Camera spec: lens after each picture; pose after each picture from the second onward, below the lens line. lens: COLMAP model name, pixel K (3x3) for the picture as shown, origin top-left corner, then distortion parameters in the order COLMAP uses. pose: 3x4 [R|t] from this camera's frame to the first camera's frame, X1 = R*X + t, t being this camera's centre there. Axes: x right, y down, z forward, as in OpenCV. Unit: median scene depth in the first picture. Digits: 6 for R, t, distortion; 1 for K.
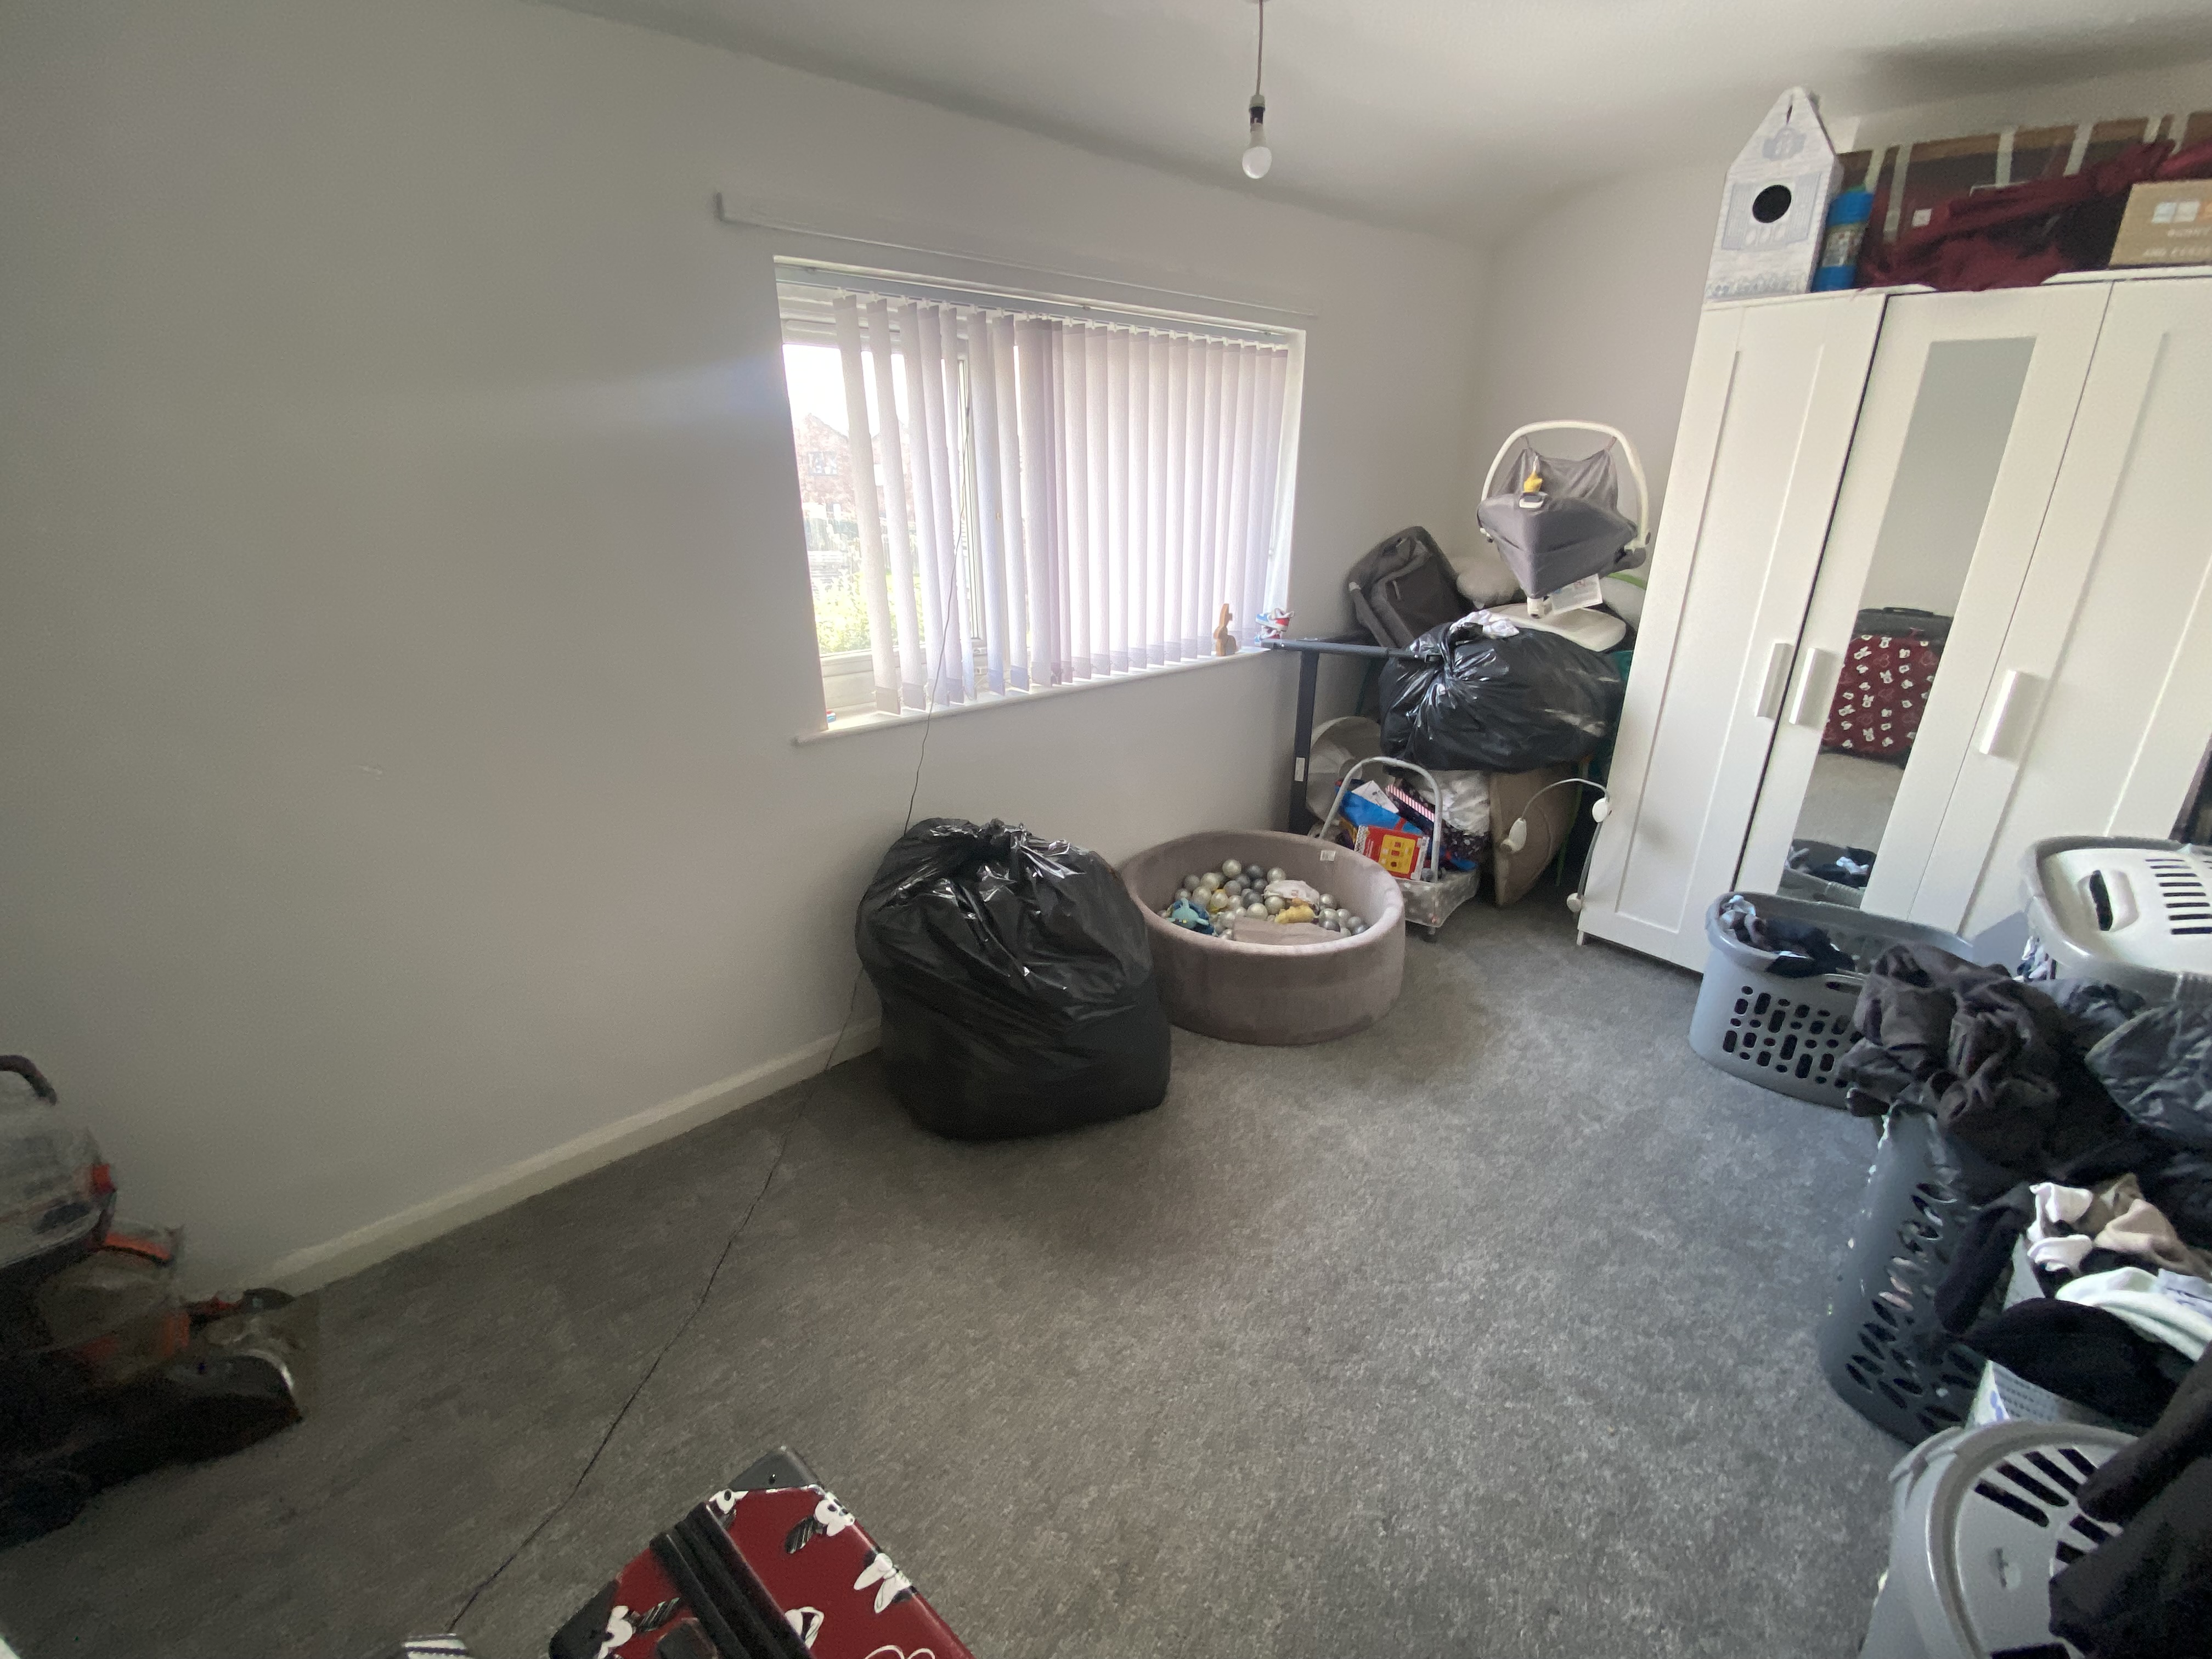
lens RADIAL K [[879.5, 0, 1108.6], [0, 879.5, 830.2], [0, 0, 1]] dist [0.000498, -0.018913]
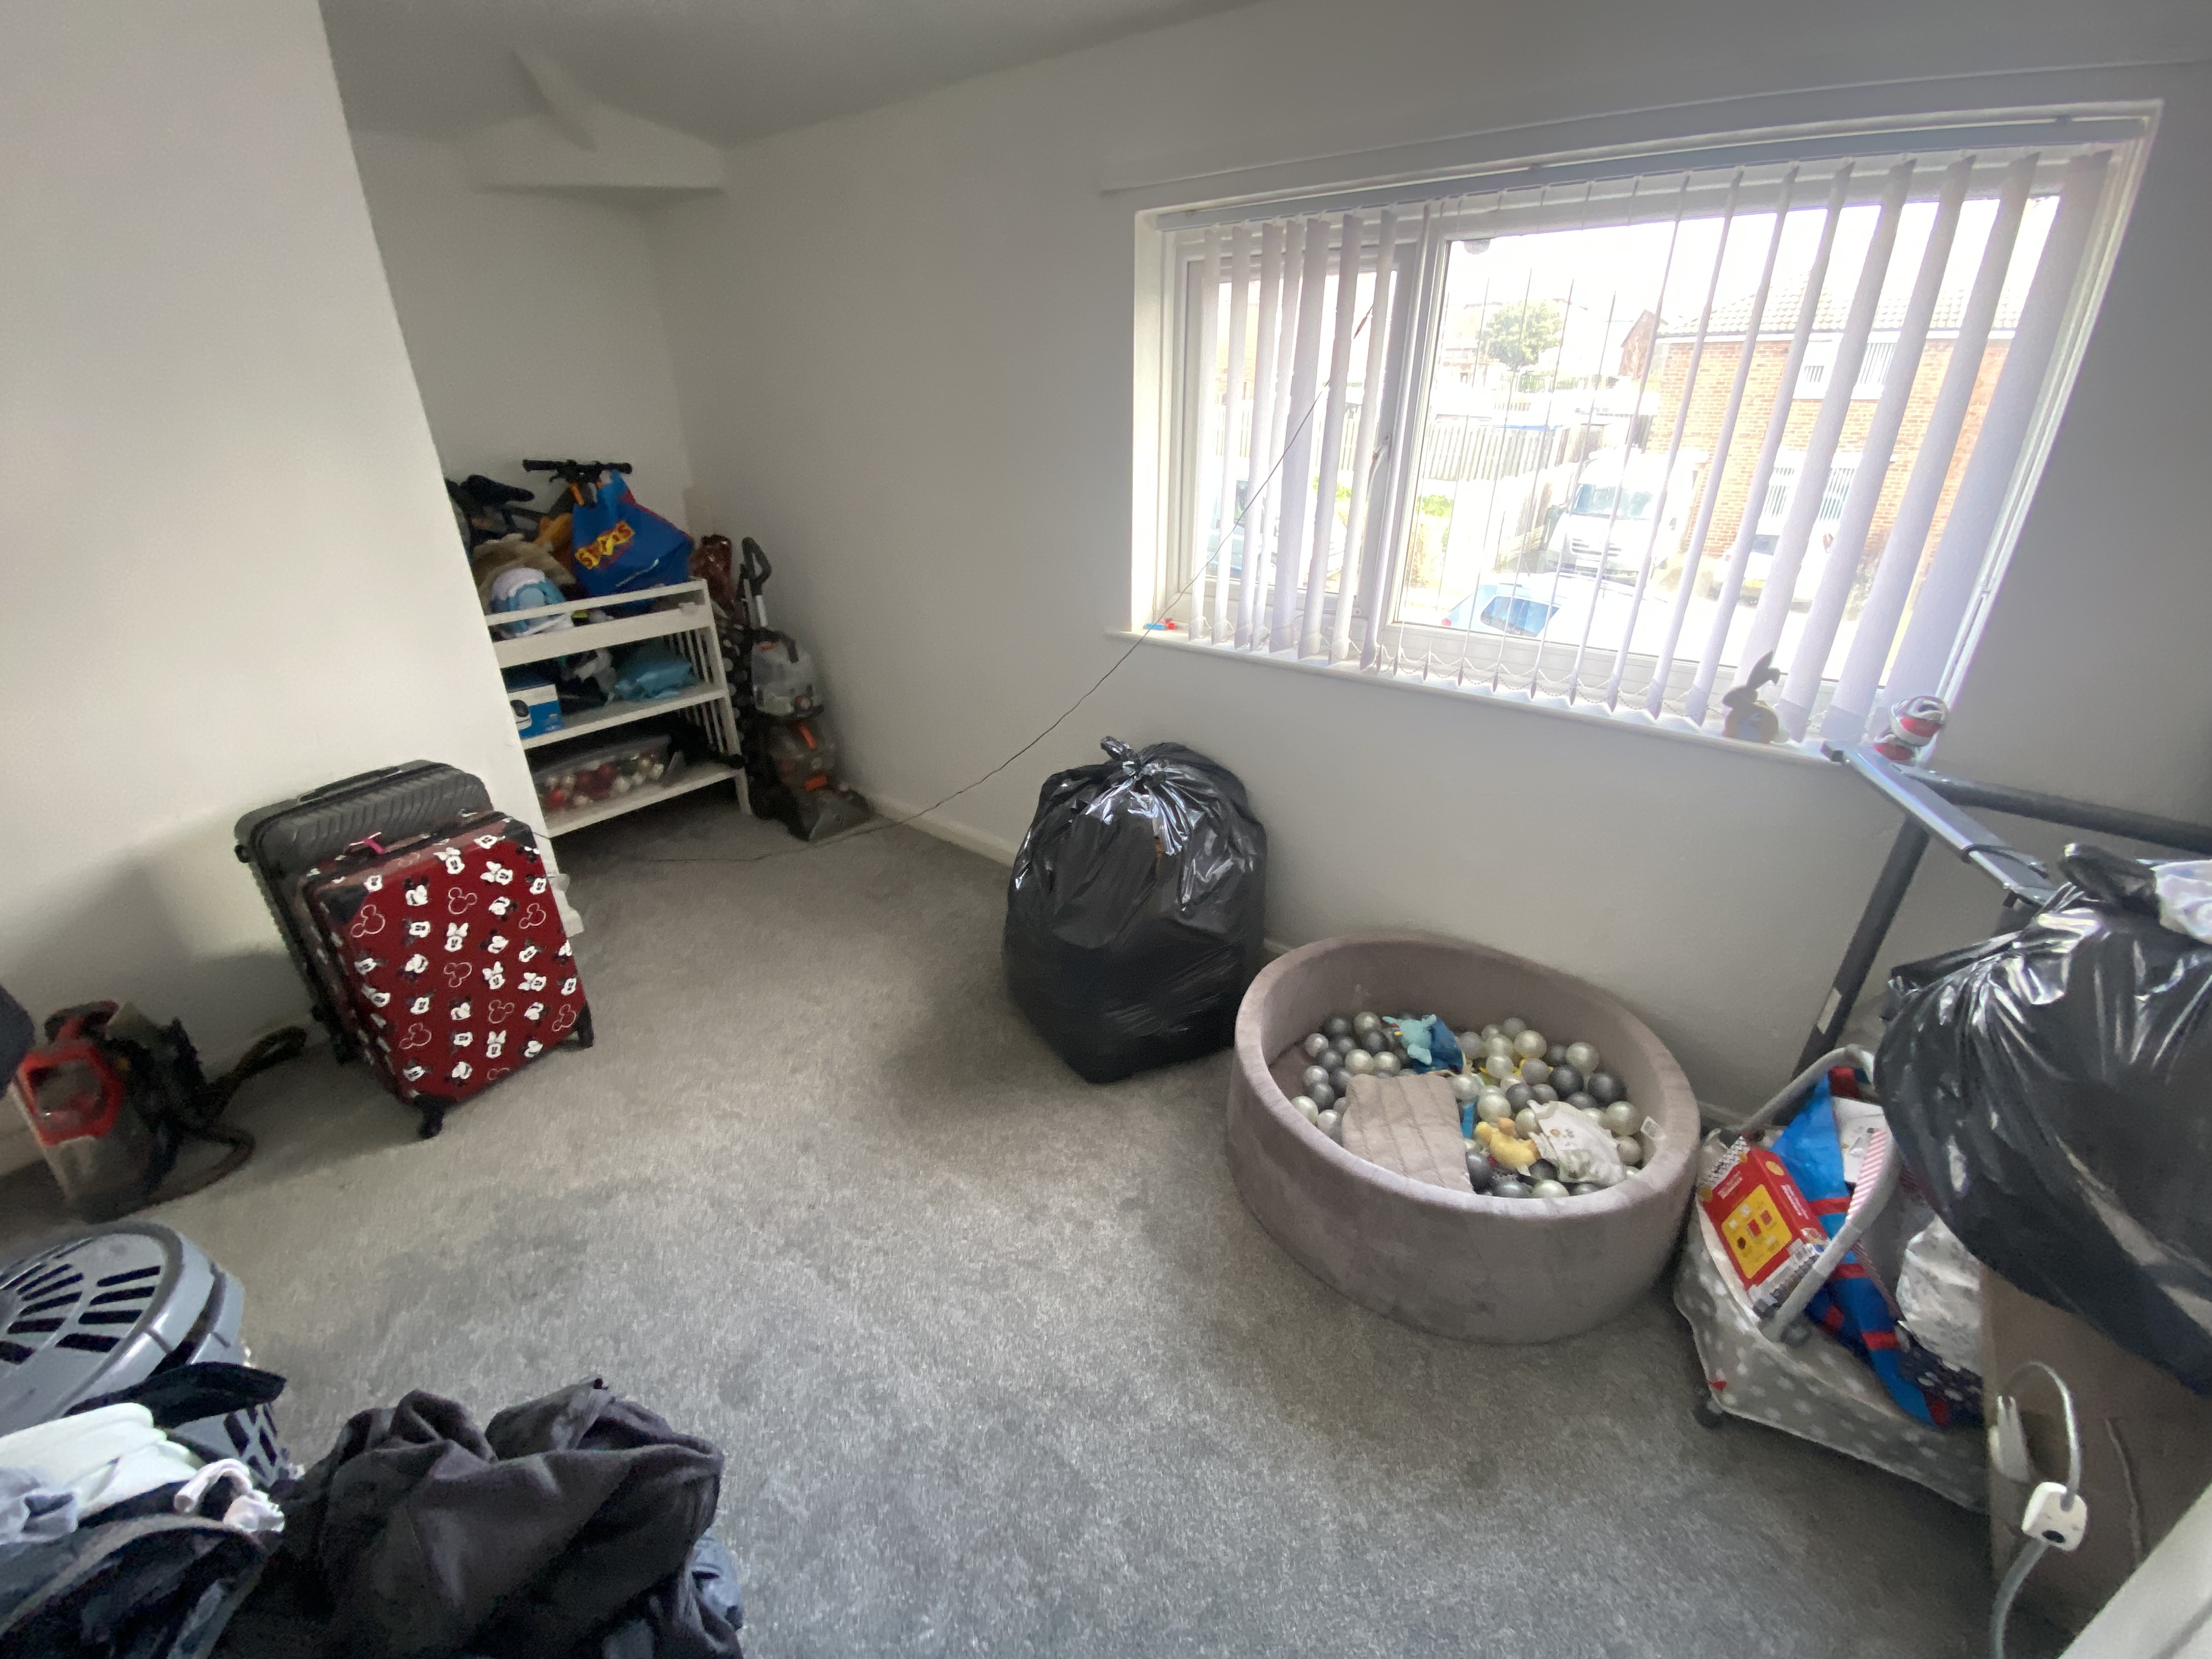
lens RADIAL K [[879.5, 0, 1108.6], [0, 879.5, 830.2], [0, 0, 1]] dist [0.000498, -0.018913]
pose [[0.182789, 0.426148, -0.885994, 0.608812], [-0.366755, 0.865682, 0.340713, -0.199749], [0.912183, 0.262664, 0.314530, 0.491290]]
